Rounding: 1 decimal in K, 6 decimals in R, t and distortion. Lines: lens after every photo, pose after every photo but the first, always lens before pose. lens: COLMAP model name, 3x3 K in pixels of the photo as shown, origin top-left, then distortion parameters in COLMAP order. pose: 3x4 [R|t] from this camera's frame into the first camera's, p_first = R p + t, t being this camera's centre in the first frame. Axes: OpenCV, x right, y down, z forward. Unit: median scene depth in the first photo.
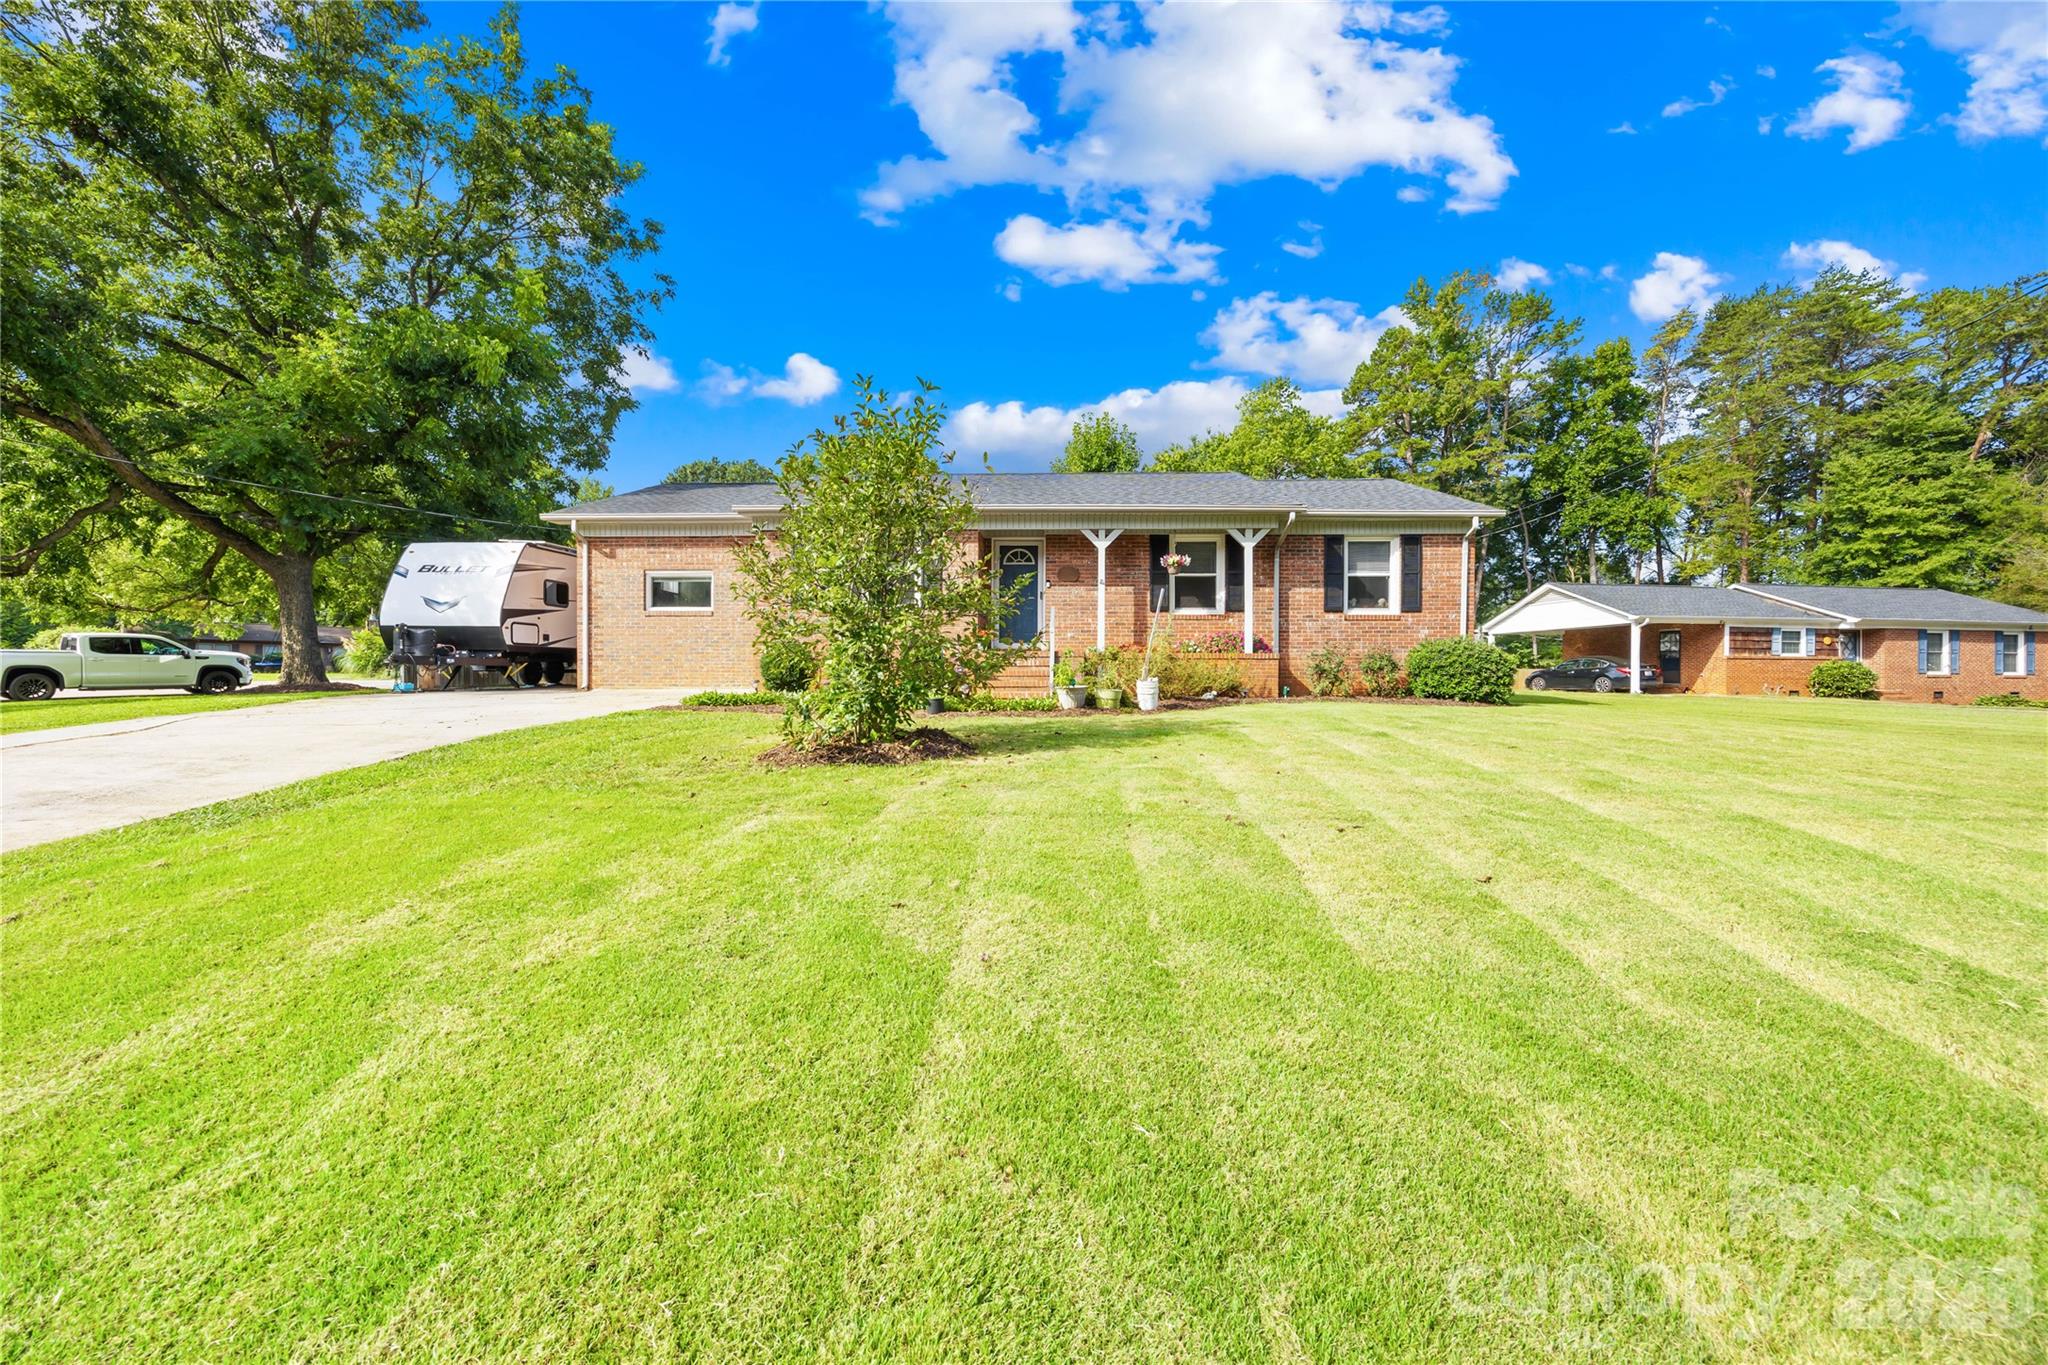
lens RADIAL K [[783.7, 0, 1023.4], [0, 783.7, 676.3], [0, 0, 1]] dist [-0.004271, 0.000699]
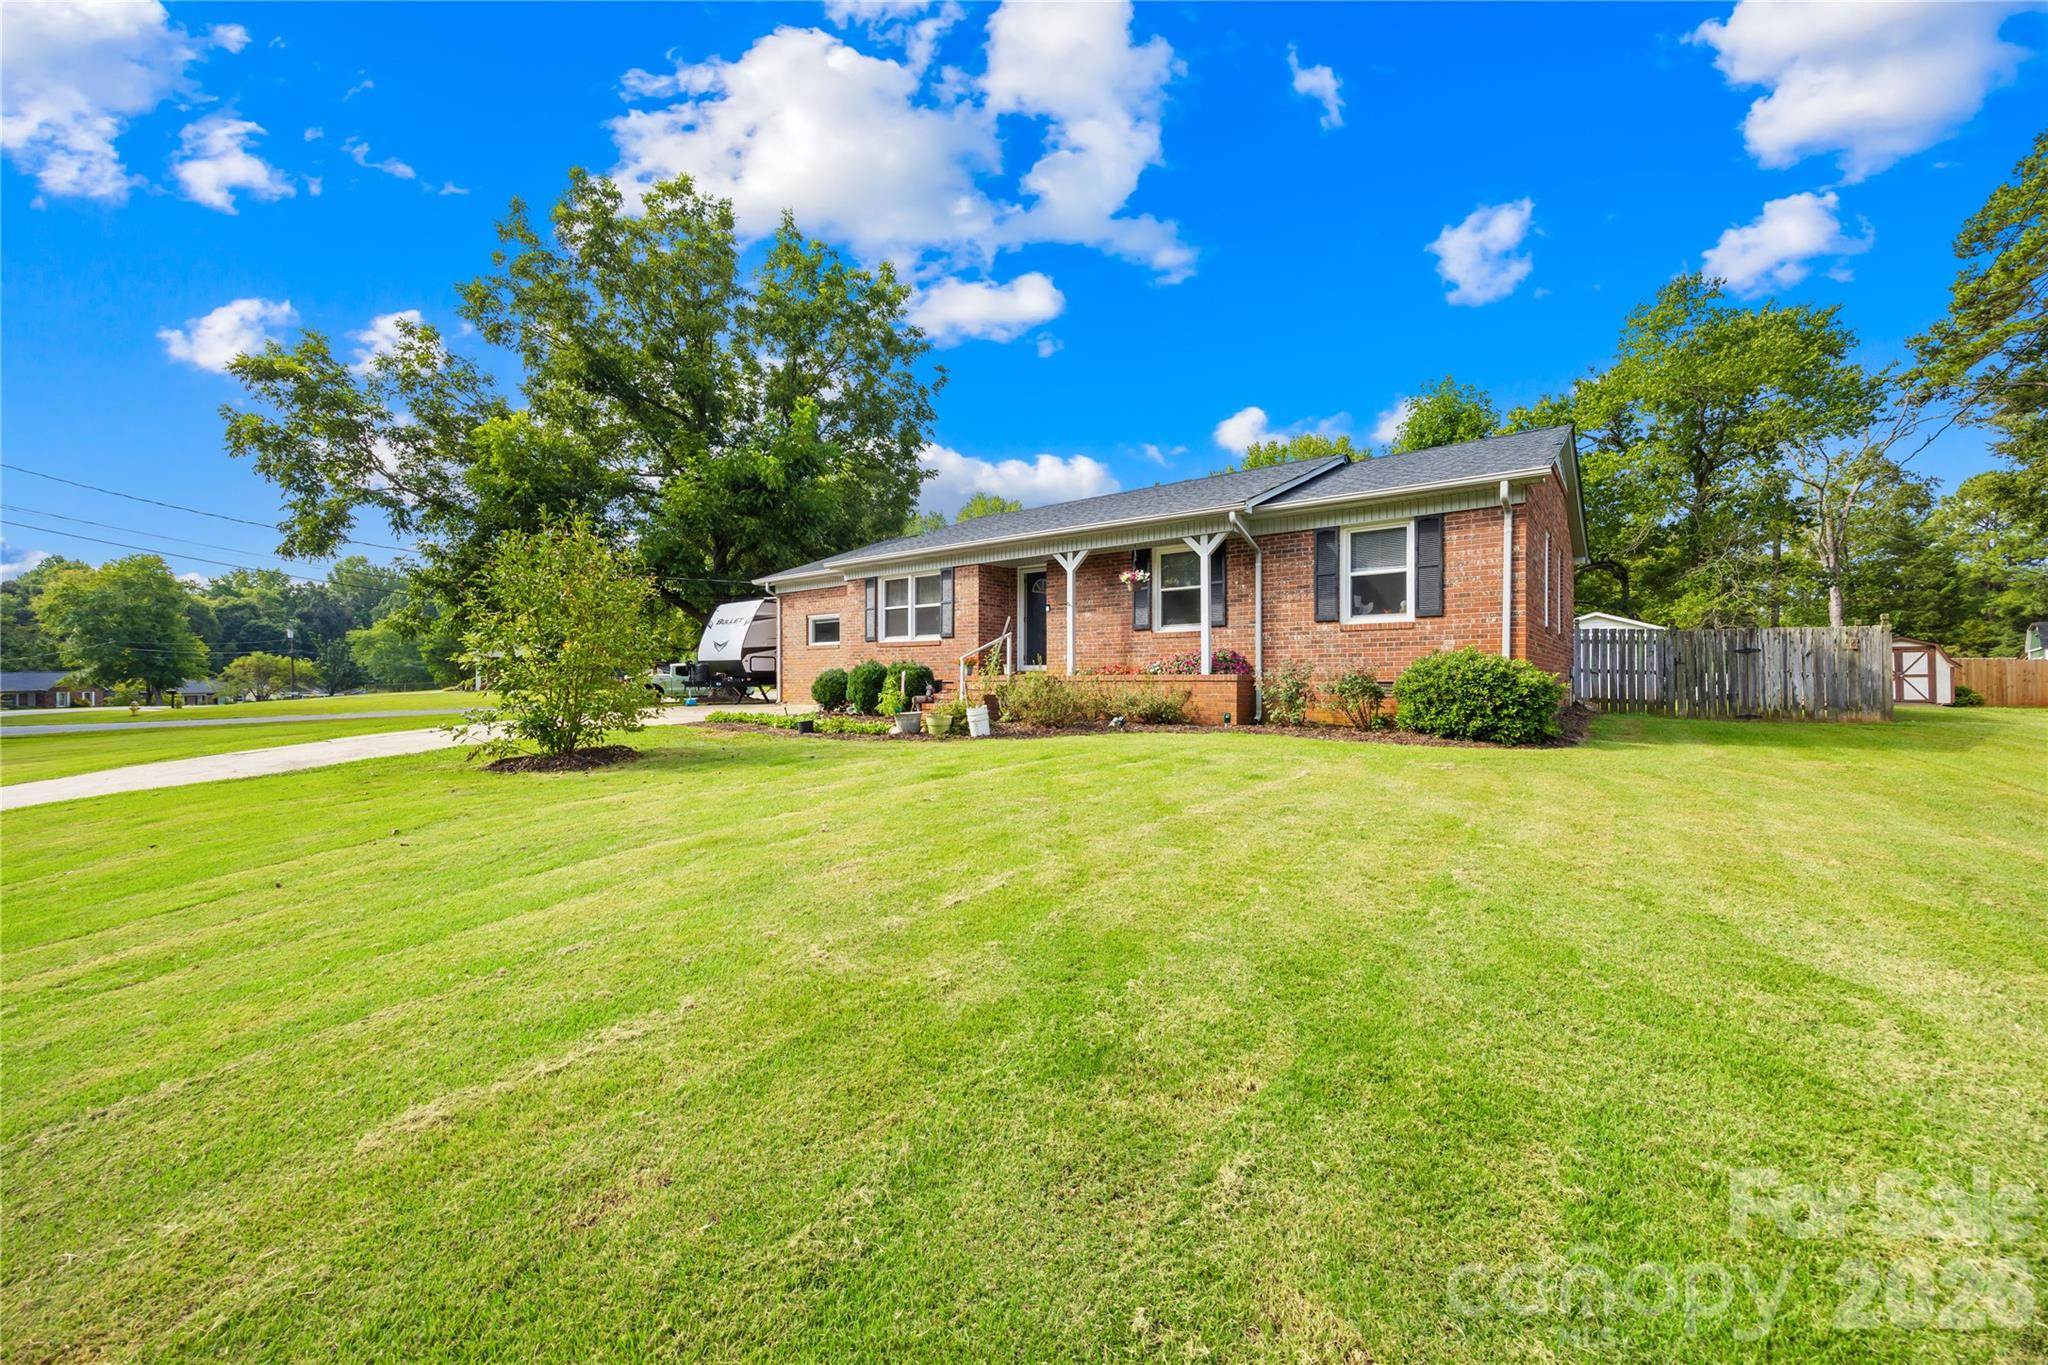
lens RADIAL K [[783.7, 0, 1023.6], [0, 783.7, 683.3], [0, 0, 1]] dist [-0.004271, 0.000699]
pose [[0.798929, -0.002040, -0.601422, 0.635918], [0.001190, 0.999998, -0.001811, -0.017526], [0.601425, 0.000731, 0.798929, 0.159647]]
